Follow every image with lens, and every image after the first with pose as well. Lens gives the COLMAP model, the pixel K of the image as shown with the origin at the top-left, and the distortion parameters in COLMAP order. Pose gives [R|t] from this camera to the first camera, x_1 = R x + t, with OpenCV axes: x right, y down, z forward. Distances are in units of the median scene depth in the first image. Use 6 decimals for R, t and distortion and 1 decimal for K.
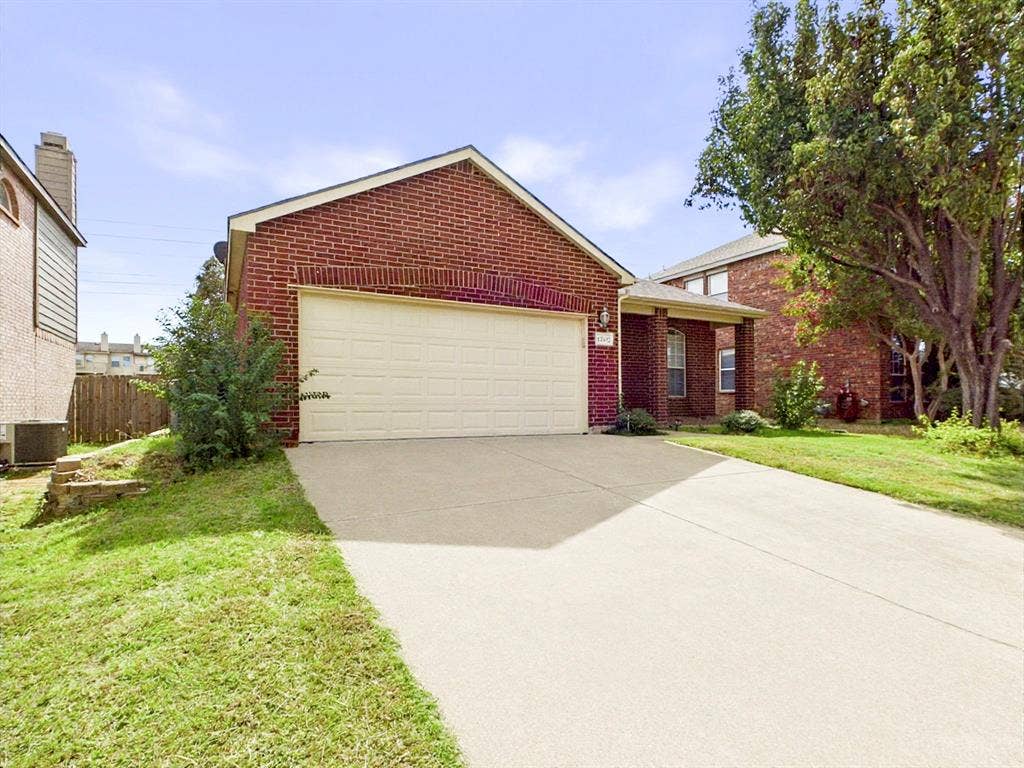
lens RADIAL K [[538.2, 0, 515.5], [0, 538.2, 379.3], [0, 0, 1]] dist [-0.003386, 0.000439]
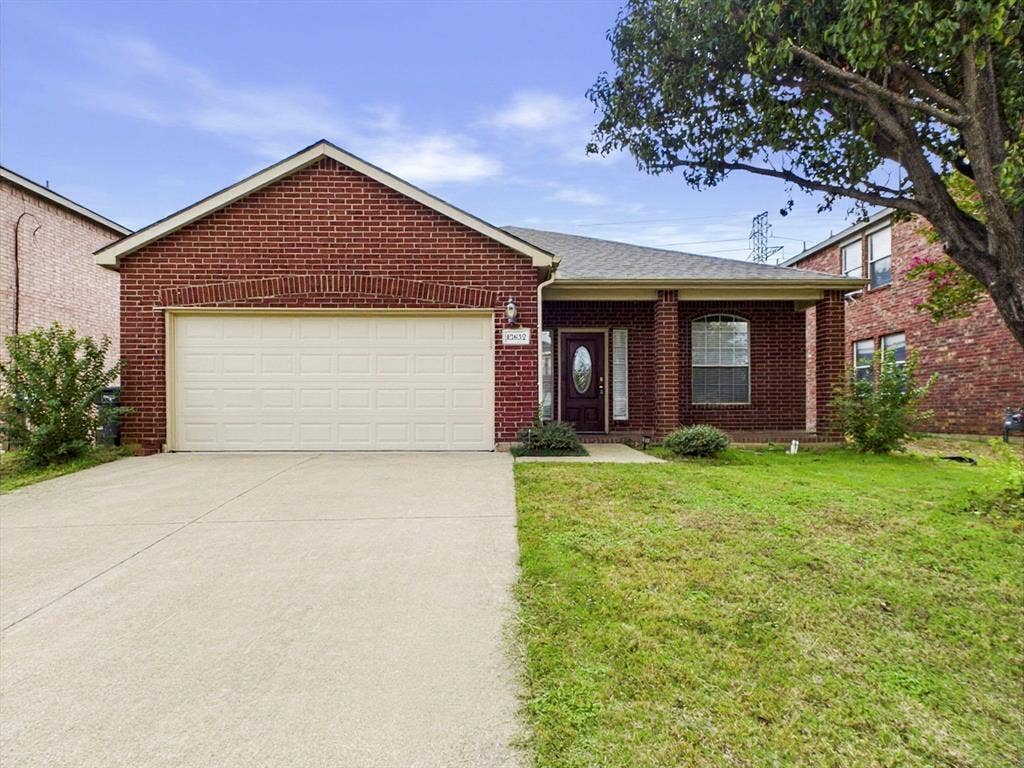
lens RADIAL K [[538.2, 0, 512.4], [0, 538.2, 391.3], [0, 0, 1]] dist [-0.003386, 0.000439]
pose [[0.886929, -0.016252, -0.461620, 0.549867], [0.022433, 0.999717, 0.007906, 0.001849], [0.461361, -0.017367, 0.887043, 0.273111]]
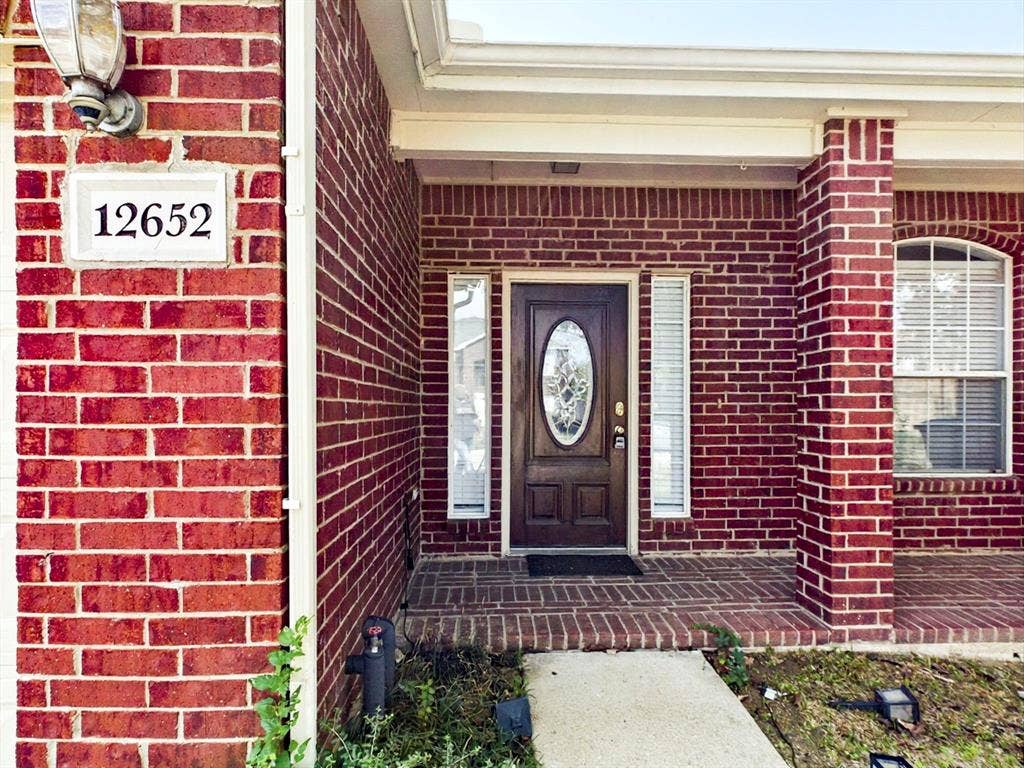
lens RADIAL K [[538.2, 0, 511.1], [0, 538.2, 388.8], [0, 0, 1]] dist [-0.003386, 0.000439]
pose [[0.892191, -0.008761, -0.451573, 0.311778], [0.016907, 0.999759, 0.014008, -0.033031], [0.451342, -0.020132, 0.892124, 0.940886]]
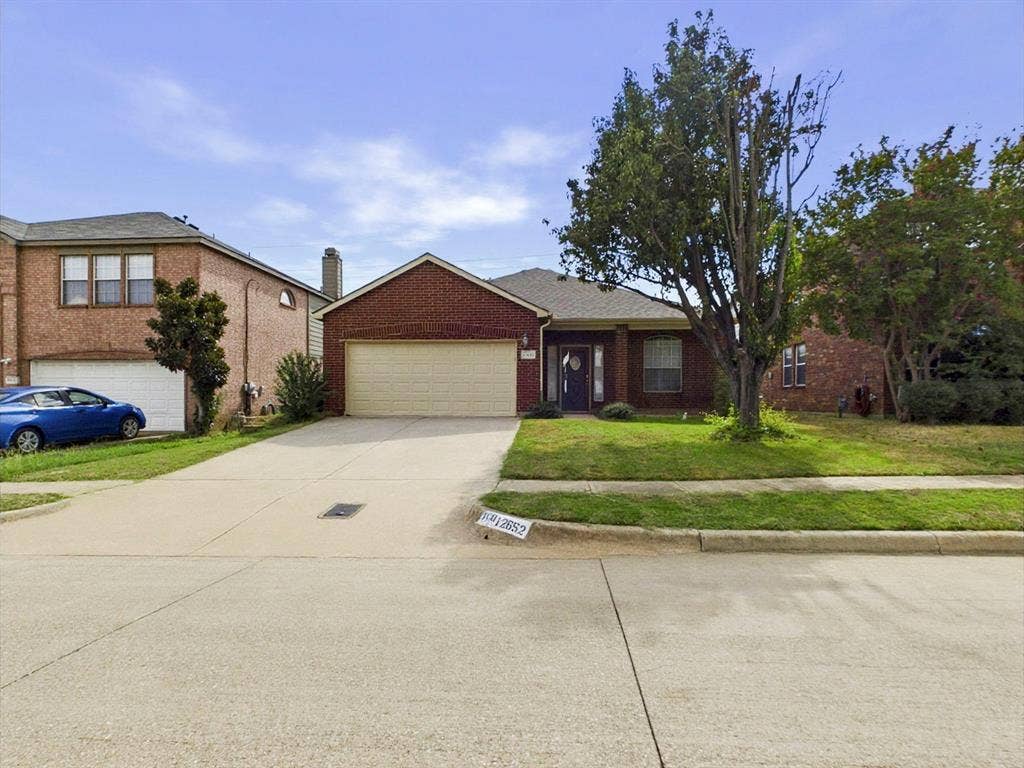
lens RADIAL K [[538.2, 0, 513.9], [0, 538.2, 383.4], [0, 0, 1]] dist [-0.003386, 0.000439]
pose [[0.838414, -0.010287, -0.544938, 0.980457], [0.020833, 0.999696, 0.013180, -0.015074], [0.544636, -0.022403, 0.838373, -0.306262]]
